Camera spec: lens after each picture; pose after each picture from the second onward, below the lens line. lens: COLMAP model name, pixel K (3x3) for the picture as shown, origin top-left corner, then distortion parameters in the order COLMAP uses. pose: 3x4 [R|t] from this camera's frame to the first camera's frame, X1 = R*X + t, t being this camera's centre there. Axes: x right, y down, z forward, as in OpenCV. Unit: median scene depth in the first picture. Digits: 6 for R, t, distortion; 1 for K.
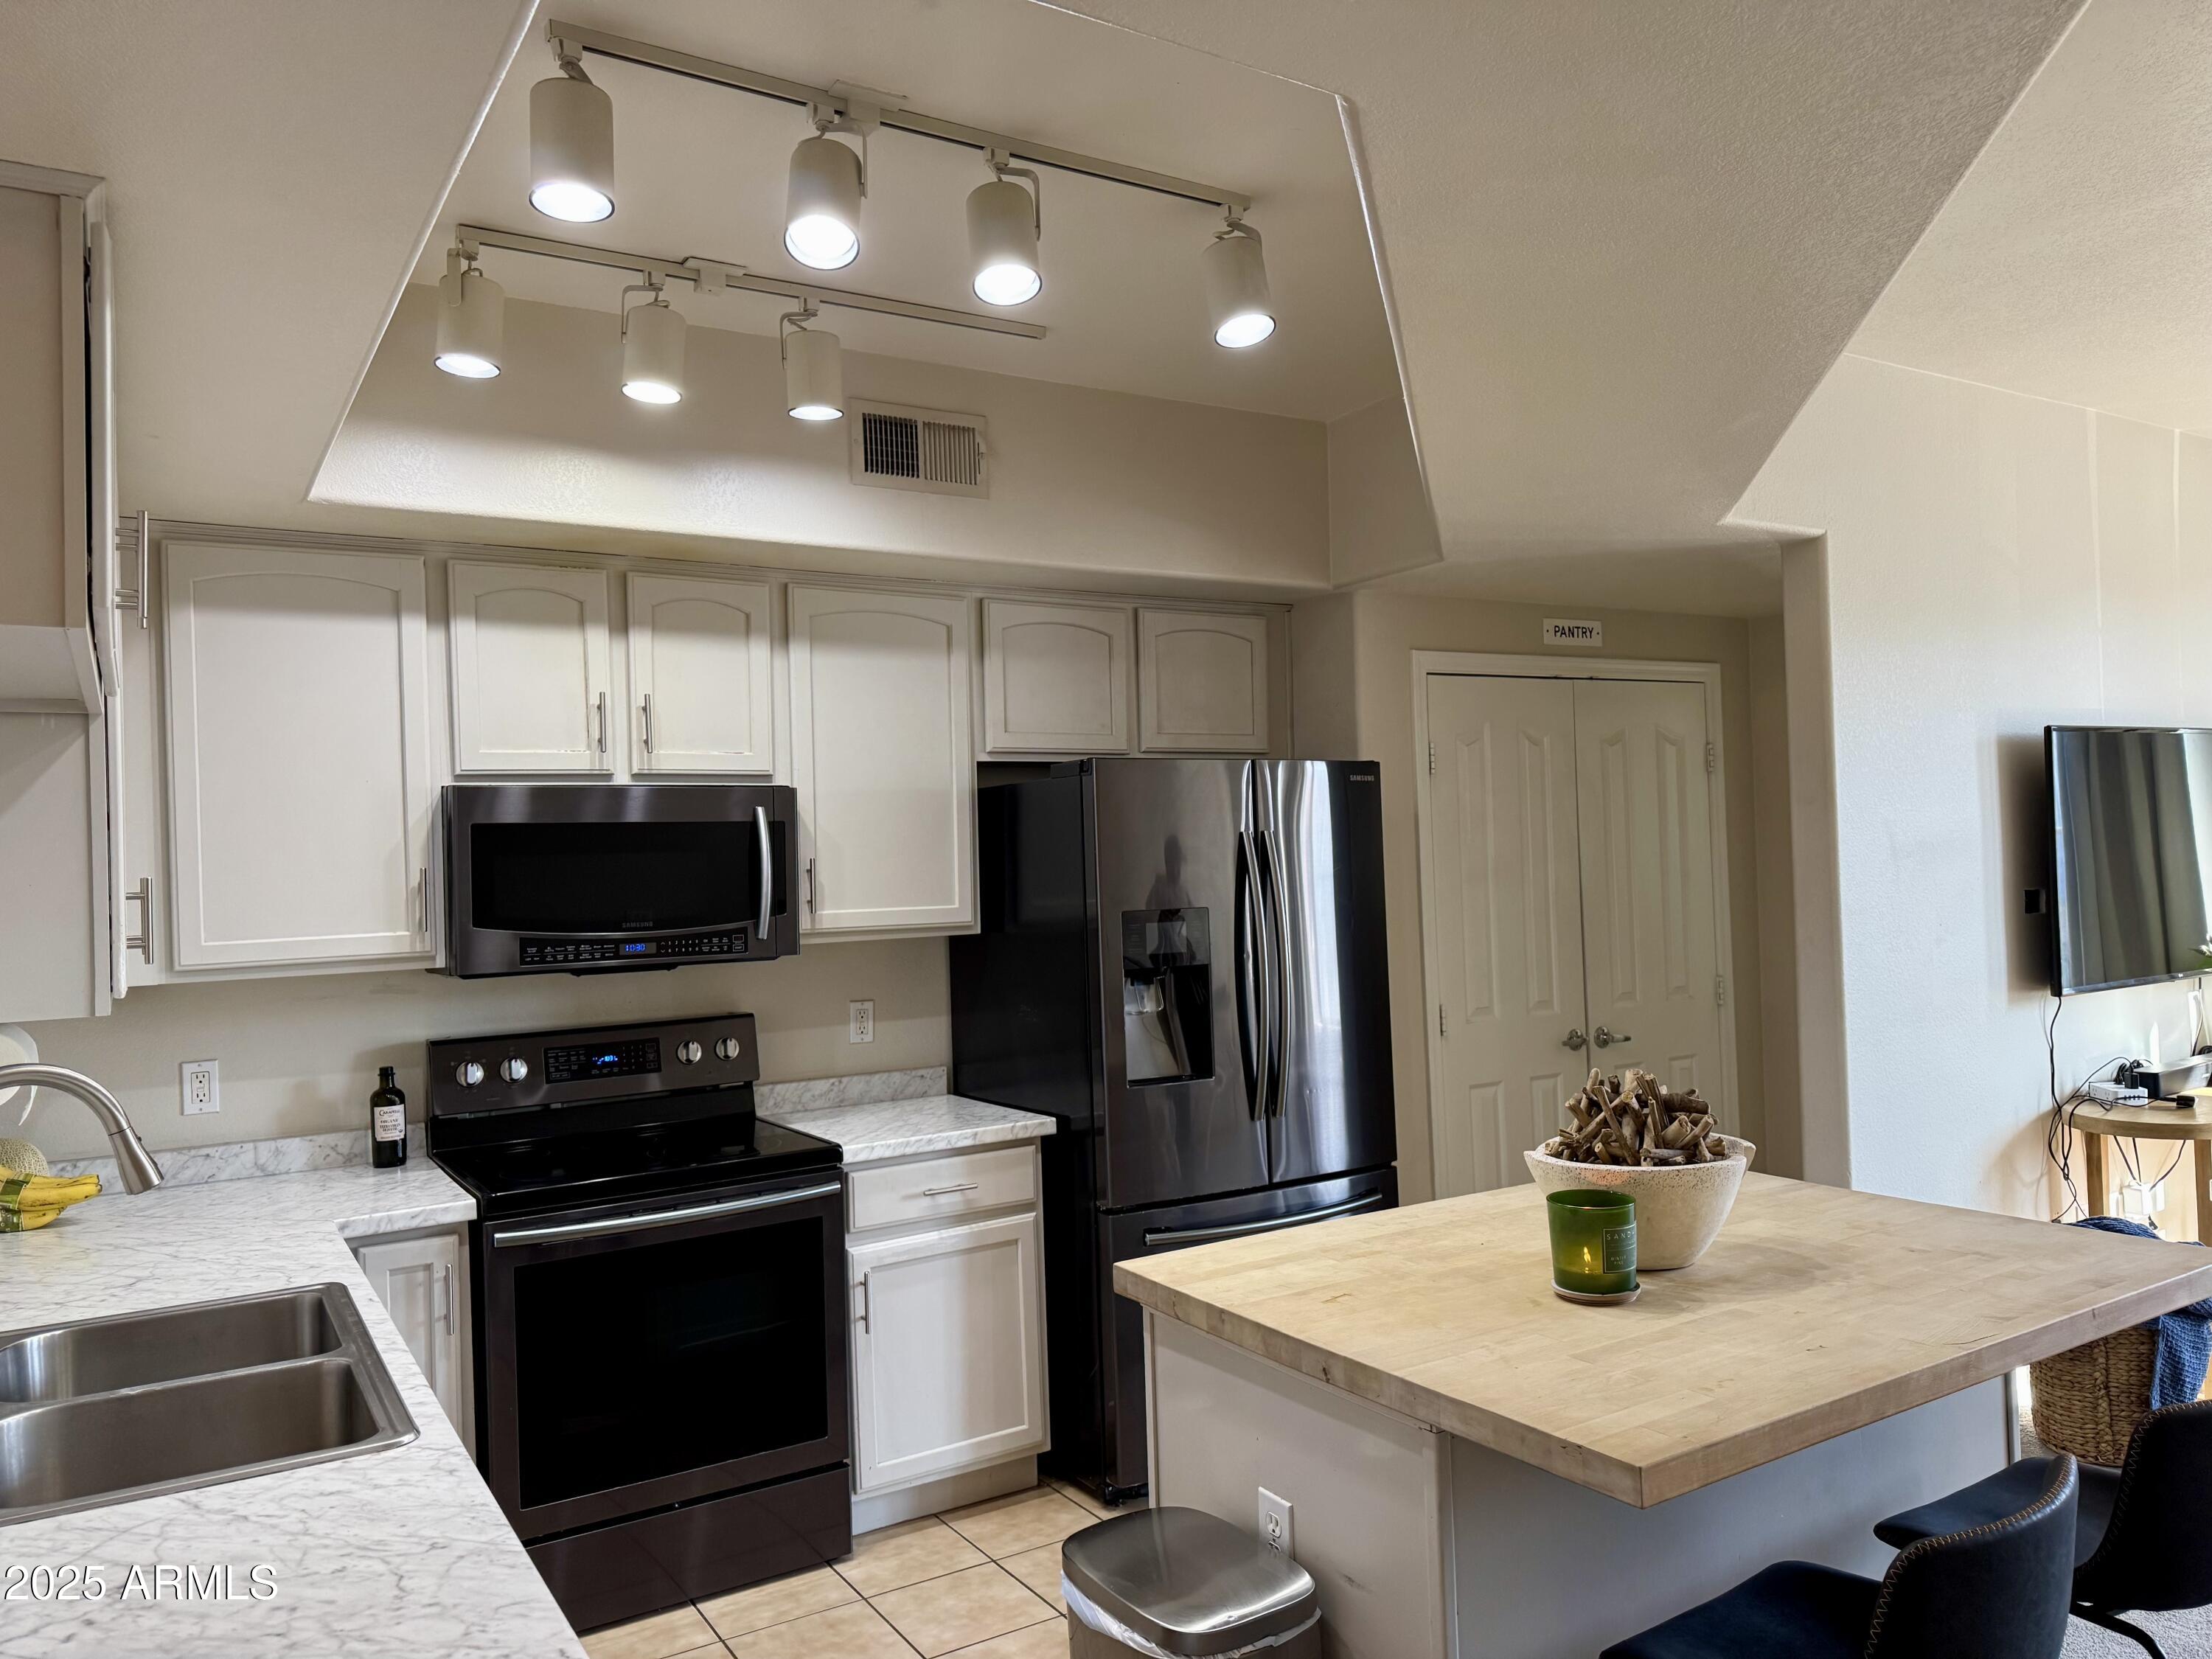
lens RADIAL K [[1557.4, 0, 1106.0], [0, 1557.4, 829.5], [0, 0, 1]] dist [0.009331, 0.003468]
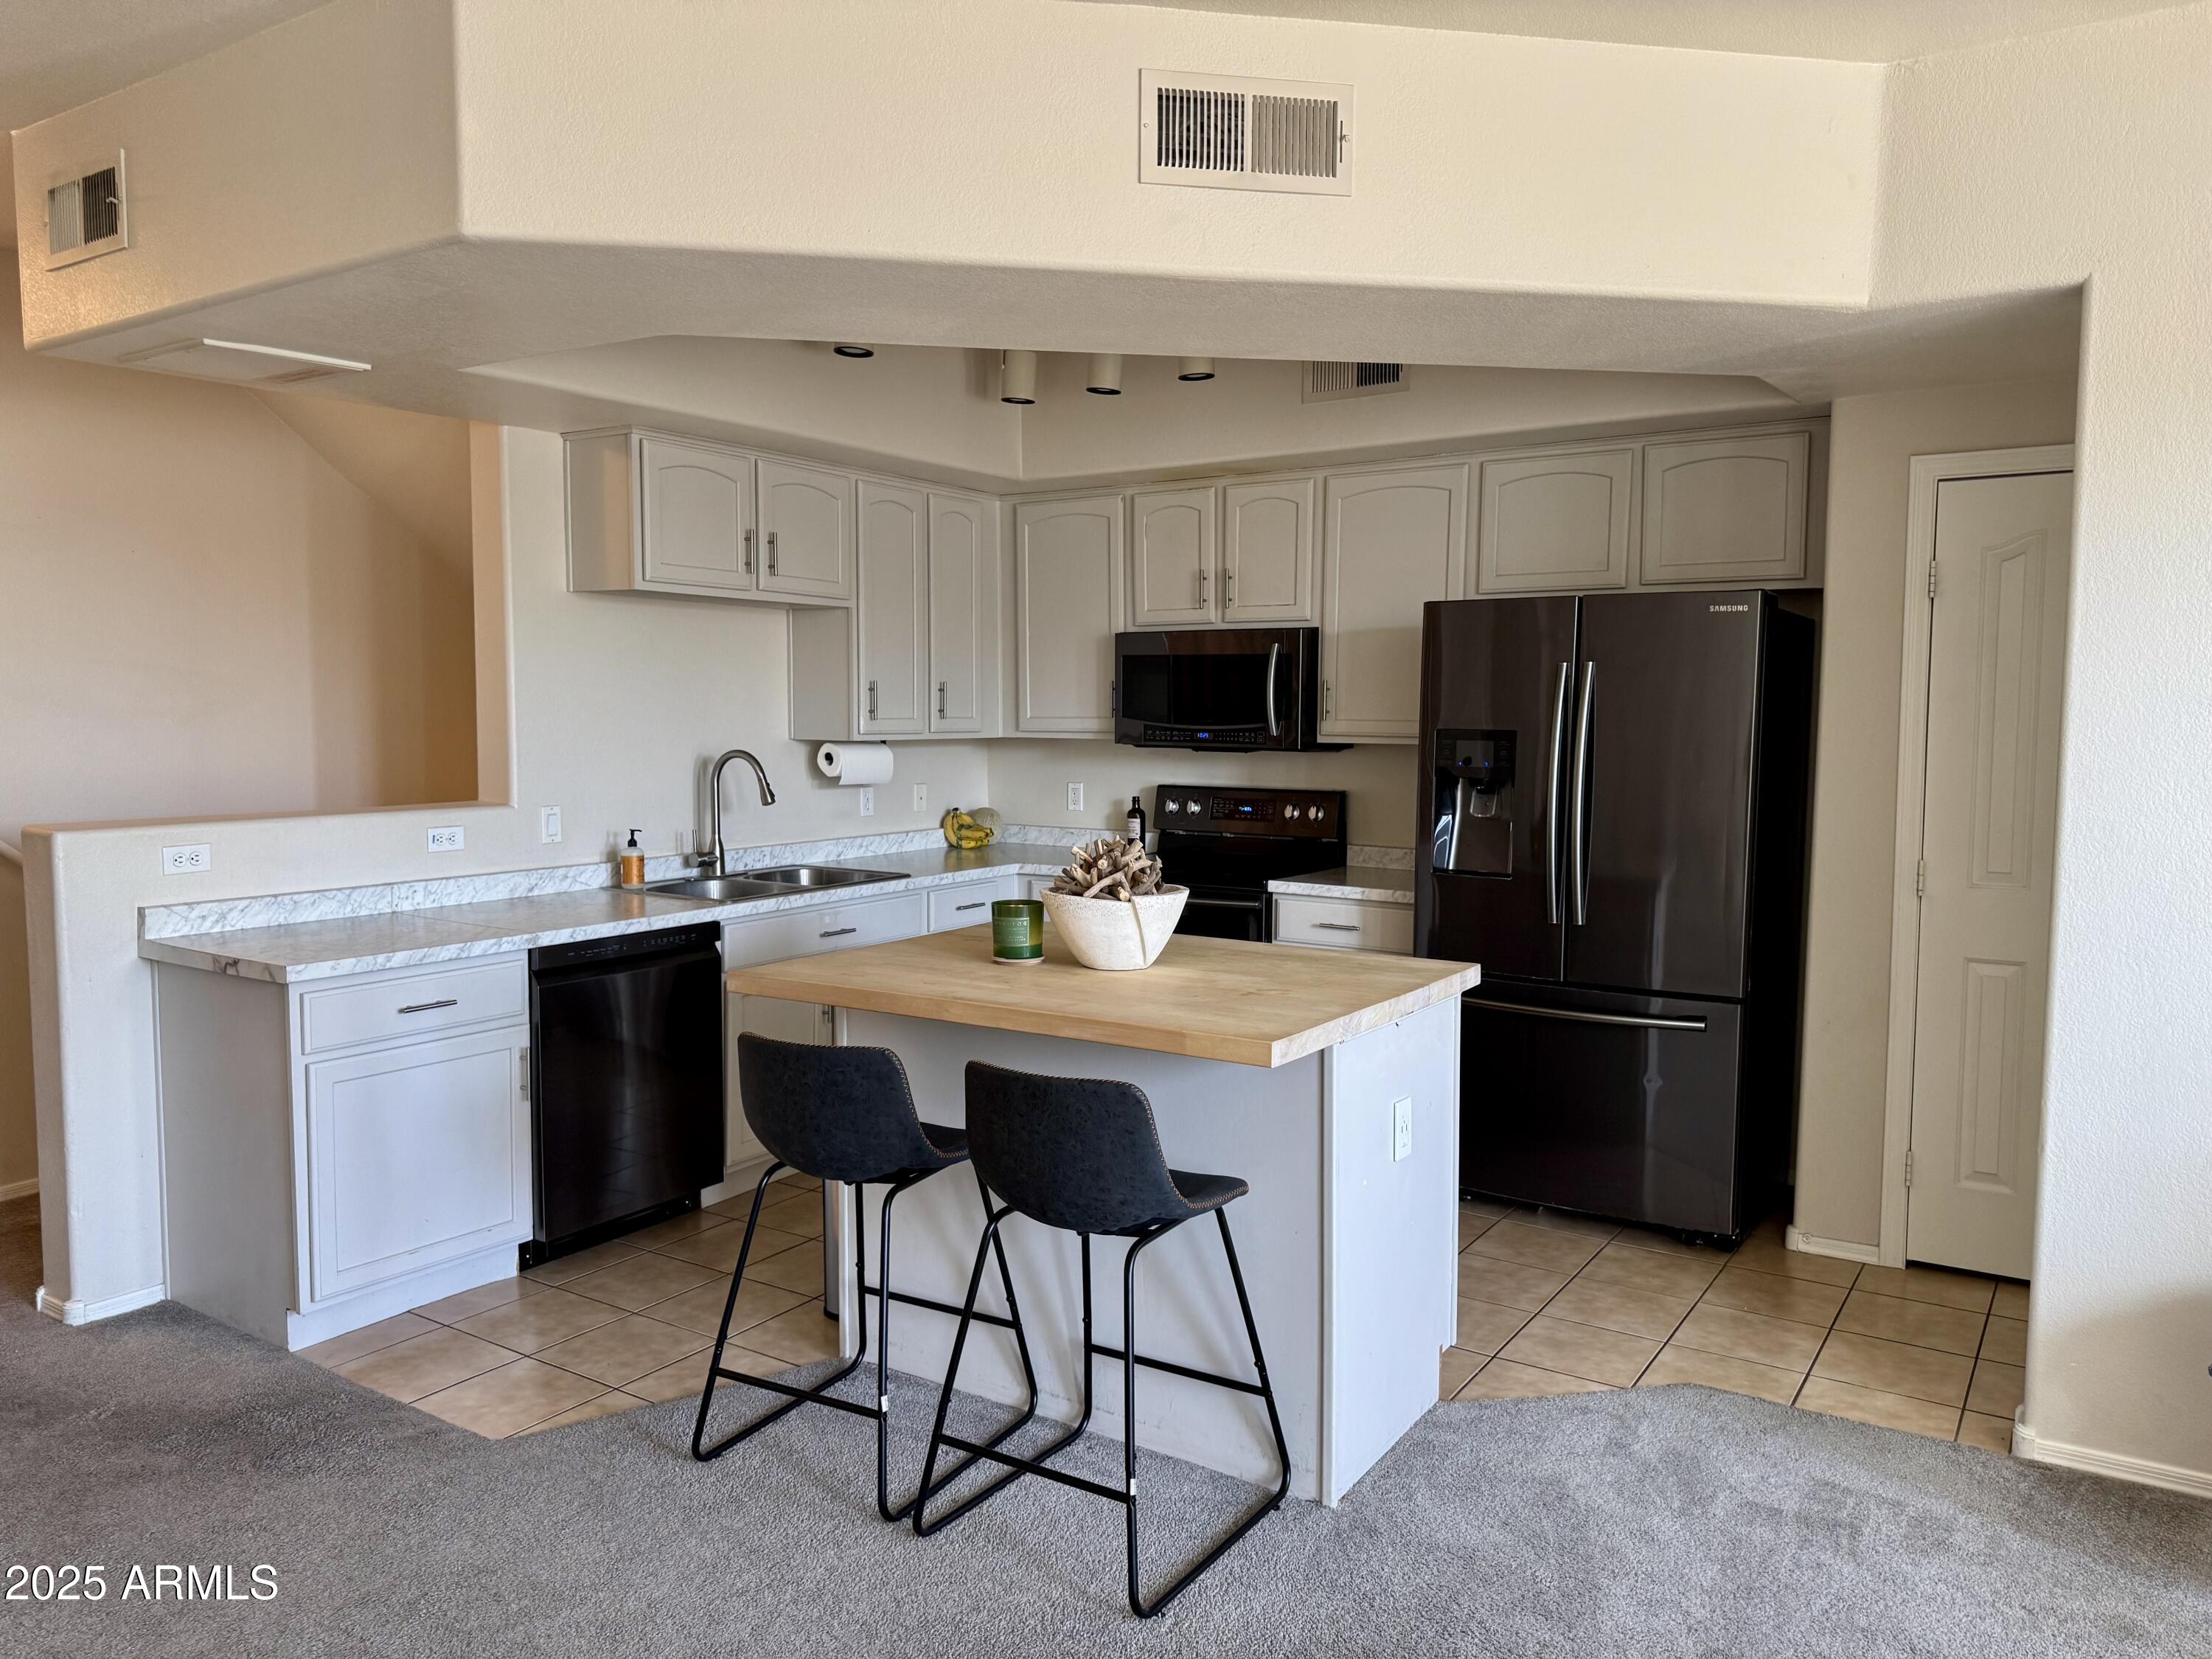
lens RADIAL K [[1557.4, 0, 1106.0], [0, 1557.4, 829.5], [0, 0, 1]] dist [0.009331, 0.003468]
pose [[0.416807, 0.106105, -0.902781, 1.043818], [0.005371, 0.992859, 0.119171, -0.015680], [0.908979, -0.054520, 0.413260, 0.254104]]
